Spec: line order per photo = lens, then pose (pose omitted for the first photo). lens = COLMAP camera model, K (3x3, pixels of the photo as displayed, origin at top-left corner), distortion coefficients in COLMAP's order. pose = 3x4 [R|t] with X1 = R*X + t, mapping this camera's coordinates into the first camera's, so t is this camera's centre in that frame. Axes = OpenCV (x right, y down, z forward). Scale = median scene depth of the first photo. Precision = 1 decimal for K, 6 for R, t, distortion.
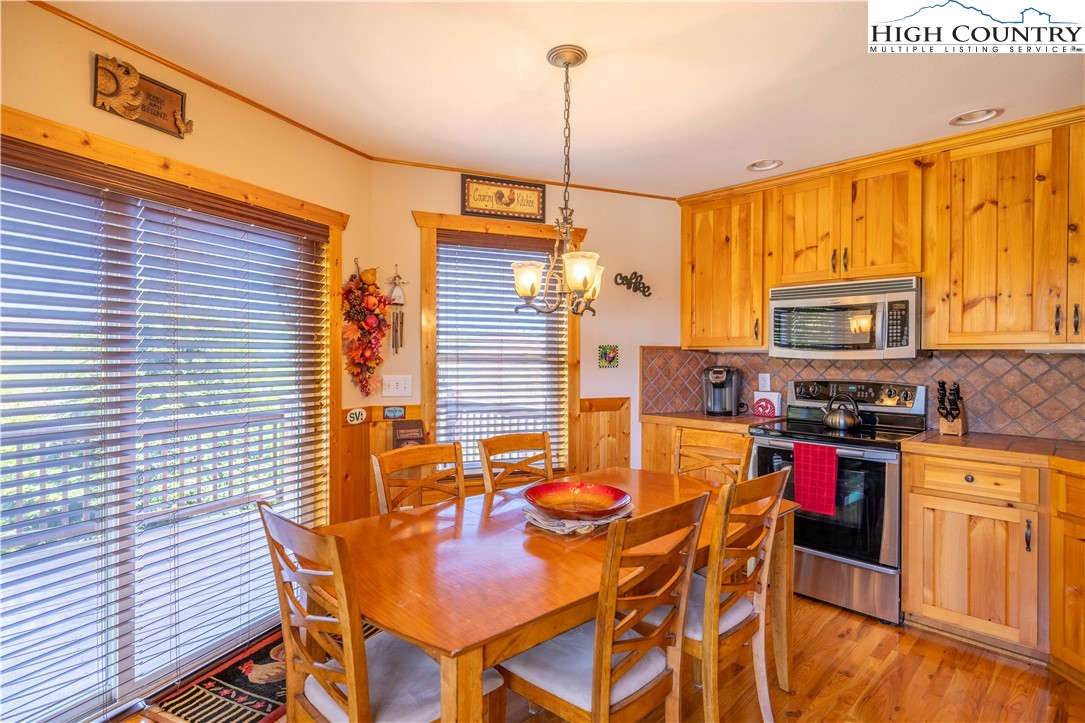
lens RADIAL K [[545.4, 0, 531.8], [0, 545.4, 357.6], [0, 0, 1]] dist [-0.000826, 0.000675]
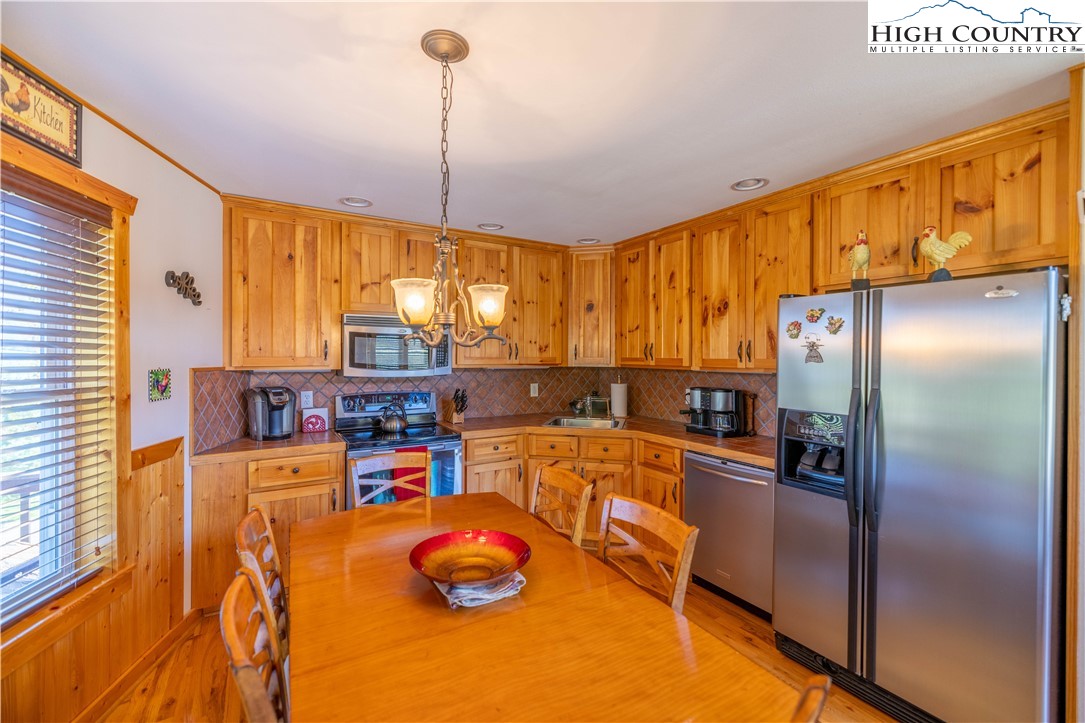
lens RADIAL K [[451.0, 0, 537.6], [0, 451.0, 356.4], [0, 0, 1]] dist [0.001756, -0.000217]
pose [[0.224776, -0.004354, 0.974401, -0.396142], [0.006679, 0.999973, 0.002927, -0.045893], [-0.974388, 0.005850, 0.224799, 0.466552]]
